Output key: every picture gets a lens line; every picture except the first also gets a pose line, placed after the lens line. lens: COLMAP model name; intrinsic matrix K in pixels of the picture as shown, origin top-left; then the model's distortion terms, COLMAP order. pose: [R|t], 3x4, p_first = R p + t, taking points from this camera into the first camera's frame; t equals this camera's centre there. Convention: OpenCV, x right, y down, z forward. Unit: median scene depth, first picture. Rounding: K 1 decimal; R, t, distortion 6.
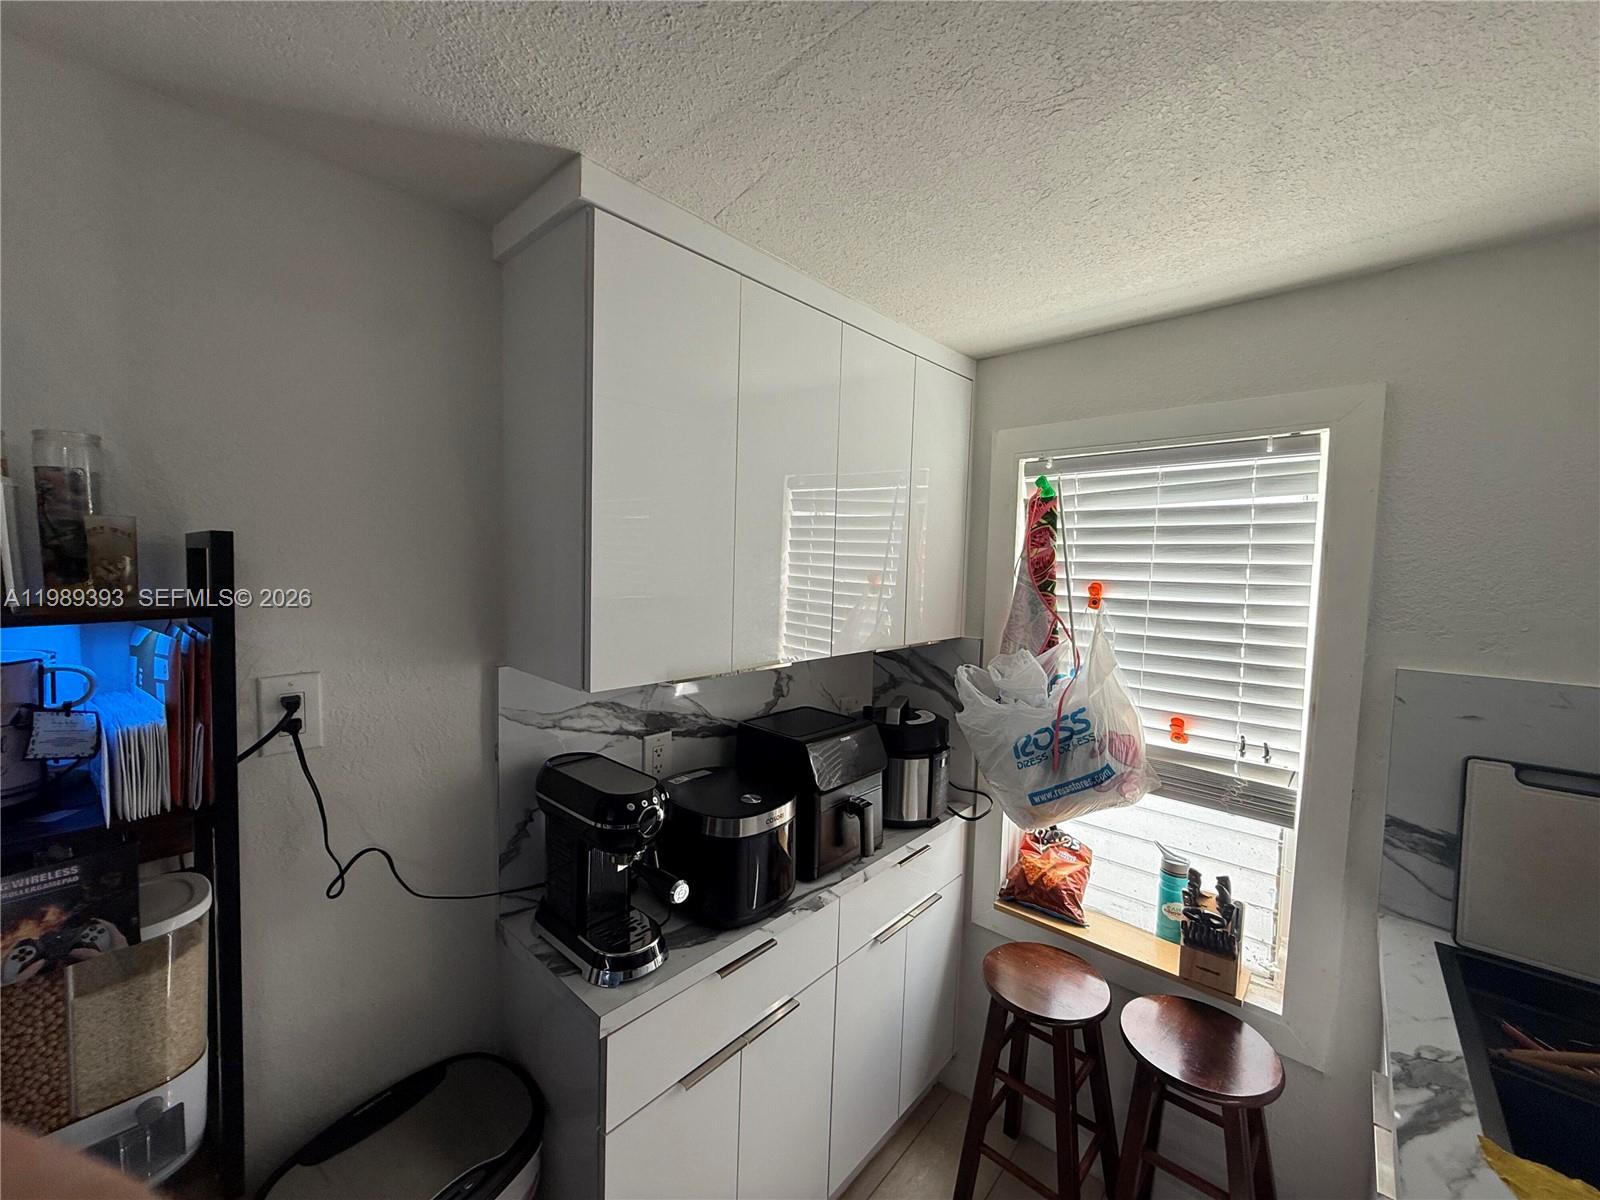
lens RADIAL K [[634.8, 0, 798.0], [0, 634.8, 600.8], [0, 0, 1]] dist [0.000458, 0.000038]
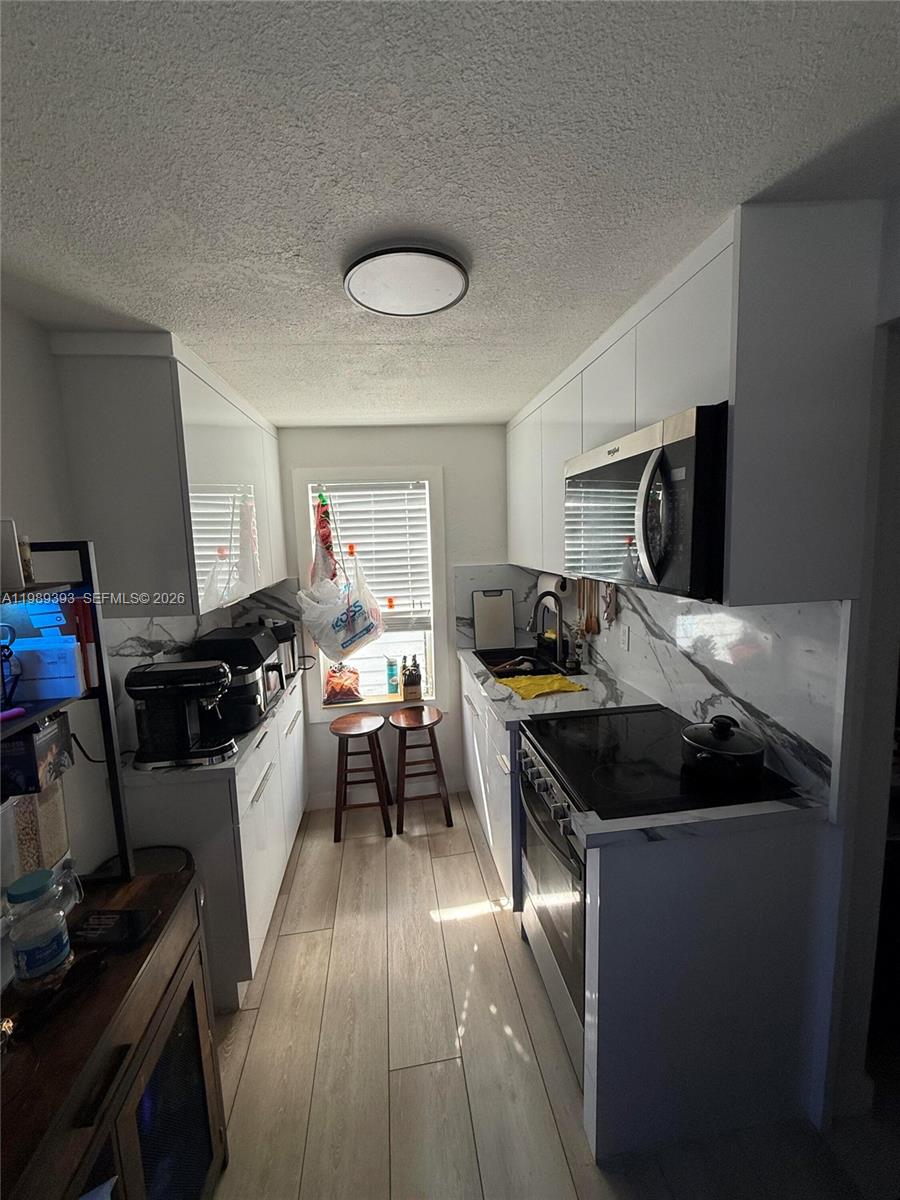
lens RADIAL K [[476.1, 0, 453.5], [0, 476.1, 596.0], [0, 0, 1]] dist [0.000458, 0.000038]
pose [[0.643765, -0.144831, 0.751393, -0.574097], [0.091691, 0.989451, 0.112160, -0.003761], [-0.759710, -0.003309, 0.650253, -0.335941]]
